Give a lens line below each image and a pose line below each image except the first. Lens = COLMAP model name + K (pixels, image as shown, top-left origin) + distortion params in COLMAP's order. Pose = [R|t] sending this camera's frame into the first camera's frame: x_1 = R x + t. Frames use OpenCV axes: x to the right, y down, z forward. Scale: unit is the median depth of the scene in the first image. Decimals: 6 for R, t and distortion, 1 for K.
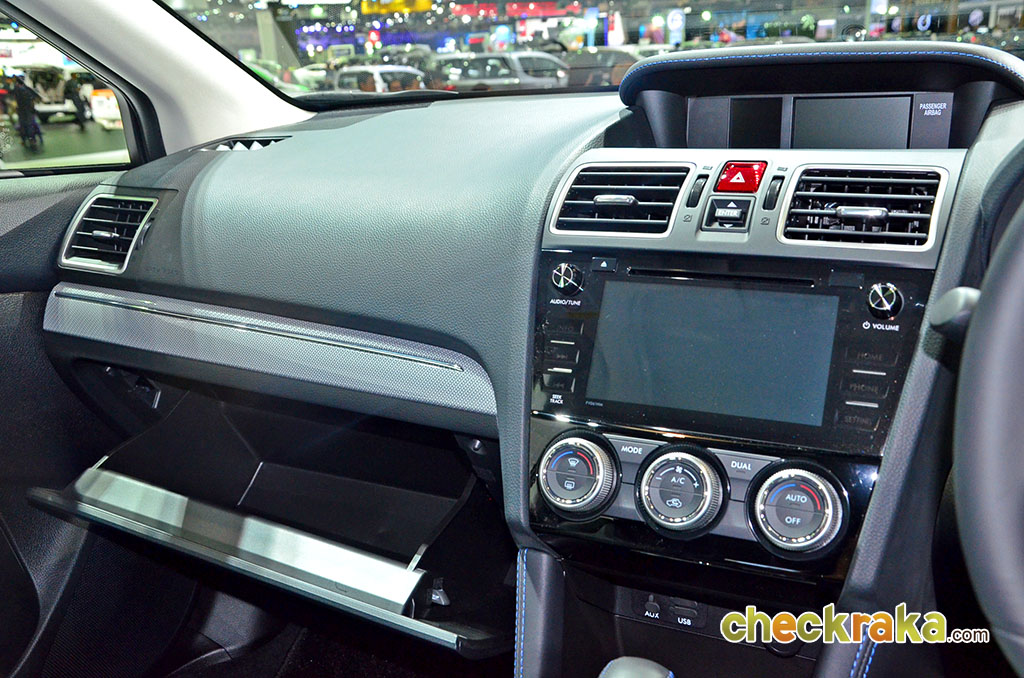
lens RADIAL K [[1001.8, 0, 512.0], [0, 1001.8, 339.0], [0, 0, 1]] dist [0.001426, 0.007422]
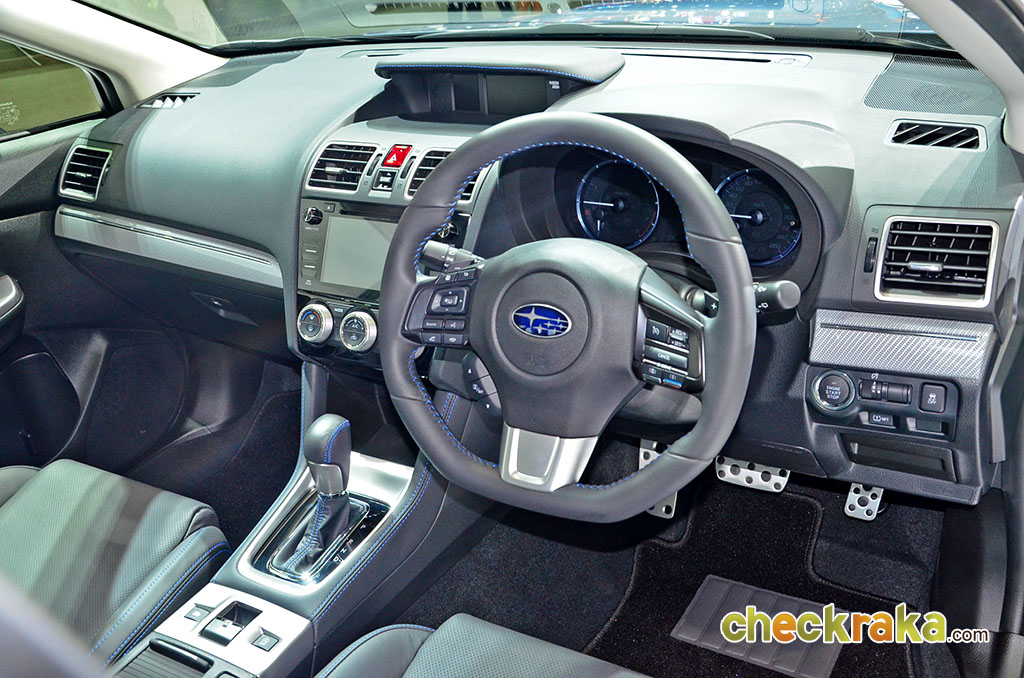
lens RADIAL K [[1001.8, 0, 512.0], [0, 1001.8, 339.0], [0, 0, 1]] dist [0.001426, 0.007422]
pose [[0.996108, -0.040620, -0.078222, 0.390680], [0.055101, 0.979658, 0.192960, -0.122255], [0.068793, -0.196520, 0.978084, -0.562618]]
